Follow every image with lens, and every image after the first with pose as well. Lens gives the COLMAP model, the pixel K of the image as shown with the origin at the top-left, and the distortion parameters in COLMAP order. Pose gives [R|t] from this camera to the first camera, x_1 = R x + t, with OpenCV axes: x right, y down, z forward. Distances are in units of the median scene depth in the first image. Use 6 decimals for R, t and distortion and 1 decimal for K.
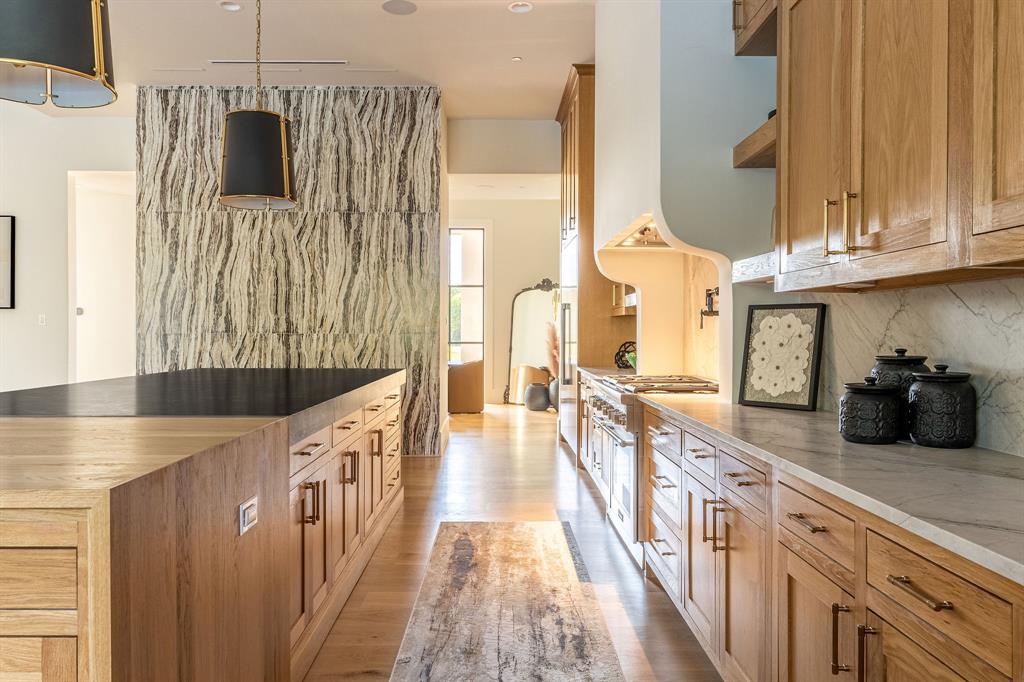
lens RADIAL K [[622.6, 0, 511.1], [0, 622.6, 337.2], [0, 0, 1]] dist [-0.003577, -0.000283]
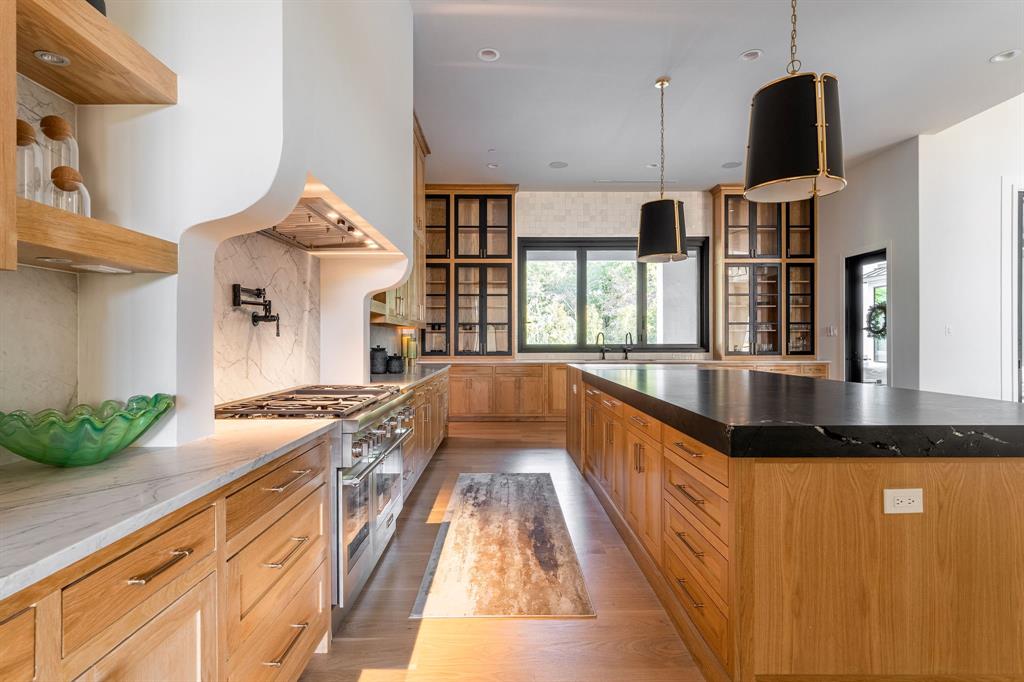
lens RADIAL K [[415.3, 0, 510.4], [0, 415.3, 338.5], [0, 0, 1]] dist [0.000665, 0.000010]
pose [[-0.999996, -0.000357, 0.002760, -0.018532], [-0.000346, 0.999991, 0.004109, -0.011812], [-0.002761, 0.004108, -0.999988, 1.444907]]
